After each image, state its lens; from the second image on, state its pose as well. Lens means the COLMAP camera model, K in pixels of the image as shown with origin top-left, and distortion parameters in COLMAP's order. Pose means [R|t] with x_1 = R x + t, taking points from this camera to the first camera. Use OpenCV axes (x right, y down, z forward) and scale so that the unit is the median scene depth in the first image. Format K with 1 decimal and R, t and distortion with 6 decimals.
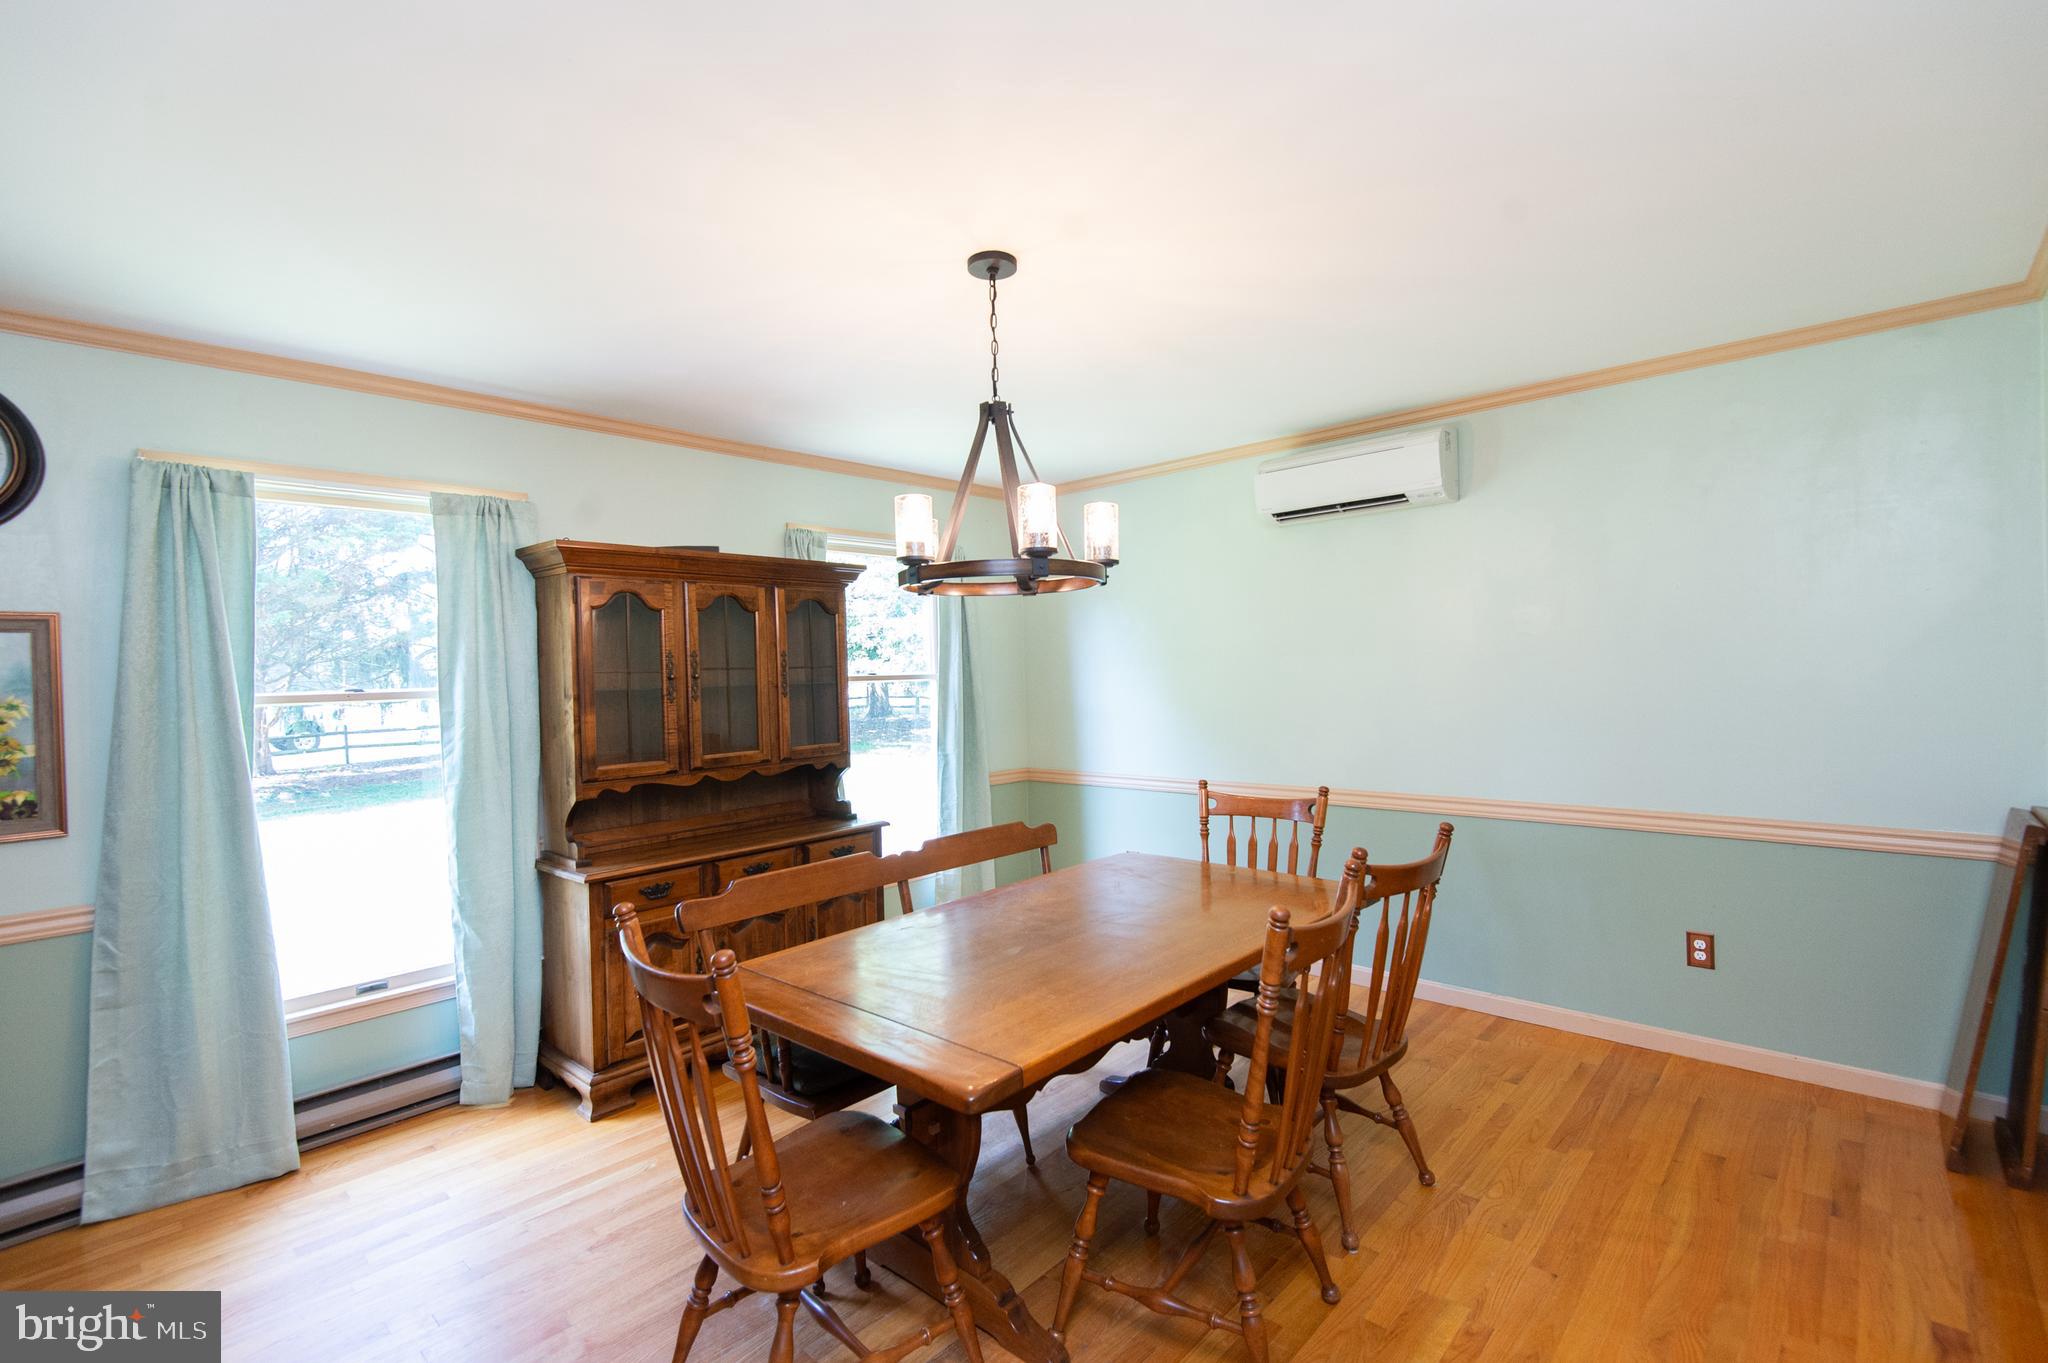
lens RADIAL K [[944.6, 0, 1024.0], [0, 944.6, 681.5], [0, 0, 1]] dist [0.035592, -0.021641]
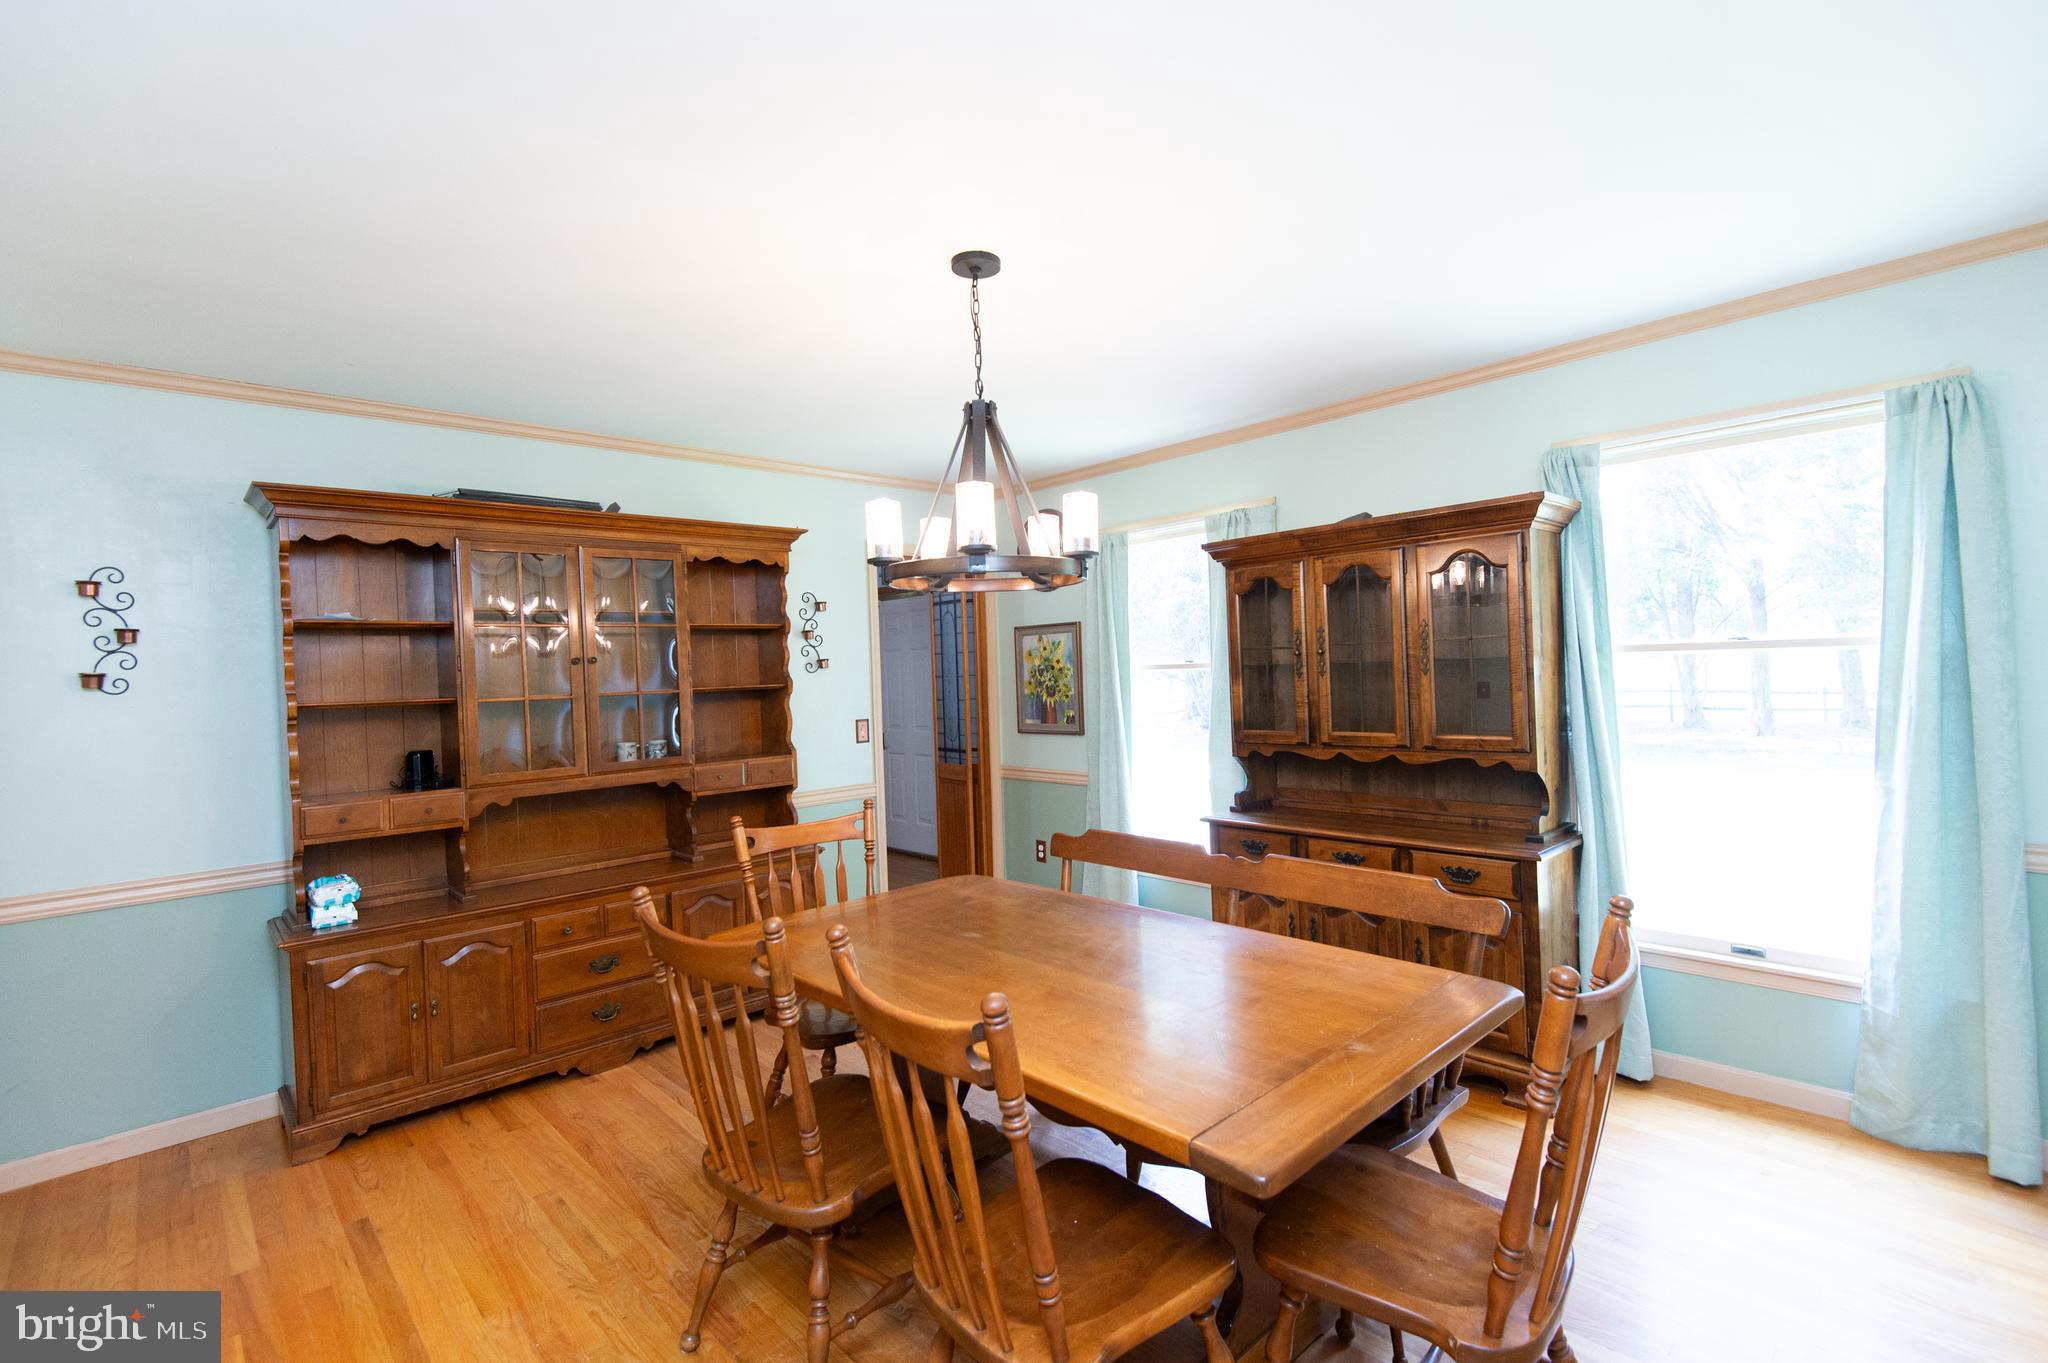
lens RADIAL K [[944.6, 0, 1024.0], [0, 944.6, 681.5], [0, 0, 1]] dist [0.035592, -0.021641]
pose [[-0.084521, 0.047744, -0.995277, 0.672157], [0.028096, 0.998568, 0.045516, -0.028597], [0.996026, -0.024116, -0.085741, 0.770220]]
